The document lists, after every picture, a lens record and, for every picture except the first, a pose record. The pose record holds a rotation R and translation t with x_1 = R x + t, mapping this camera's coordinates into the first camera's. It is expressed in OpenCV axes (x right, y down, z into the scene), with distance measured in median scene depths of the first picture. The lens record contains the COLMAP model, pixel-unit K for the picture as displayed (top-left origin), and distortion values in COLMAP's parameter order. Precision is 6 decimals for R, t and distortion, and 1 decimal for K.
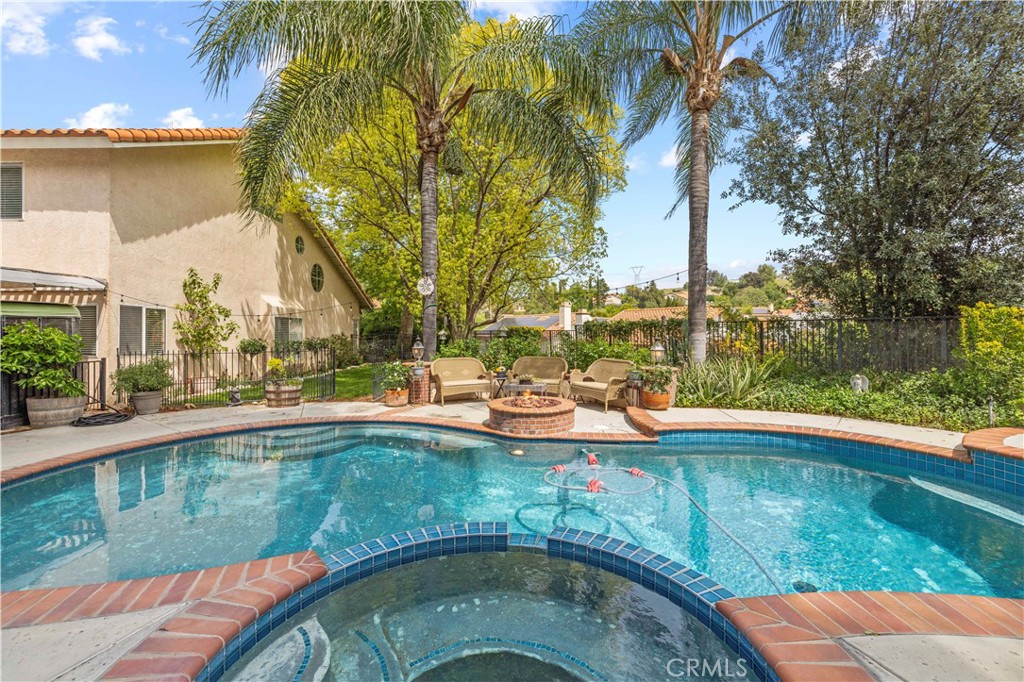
lens RADIAL K [[429.3, 0, 511.1], [0, 429.3, 335.2], [0, 0, 1]] dist [0.000767, 0.000143]
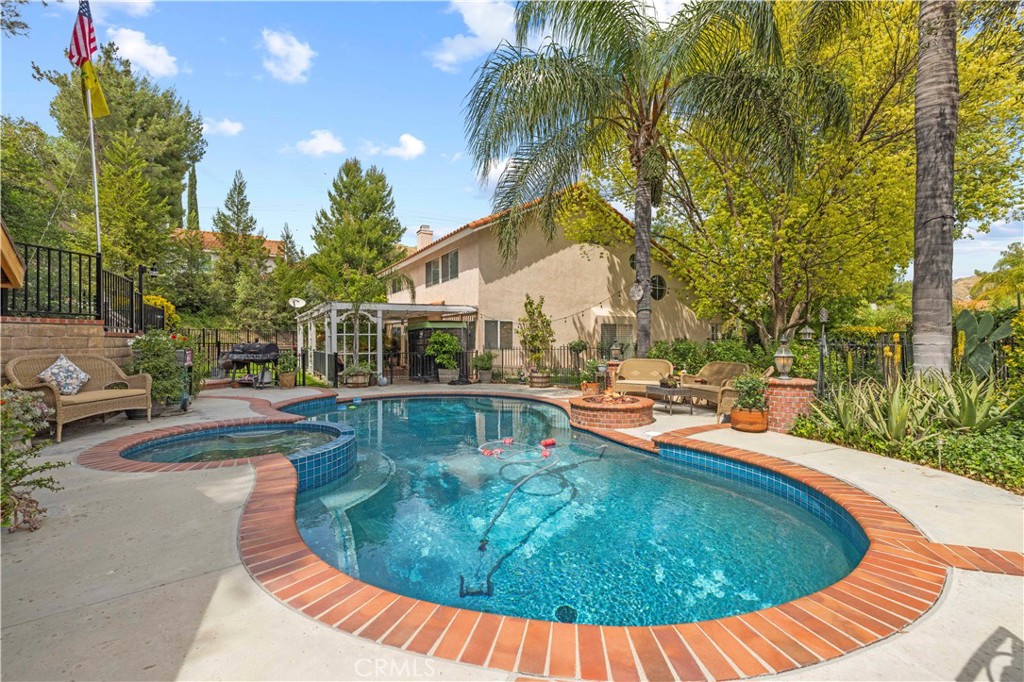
lens RADIAL K [[429.3, 0, 510.3], [0, 429.3, 340.9], [0, 0, 1]] dist [0.000767, 0.000143]
pose [[0.530895, 0.007187, -0.847407, 0.604546], [-0.007994, 0.999962, 0.003473, 0.007807], [0.847400, 0.004930, 0.530933, 0.169961]]
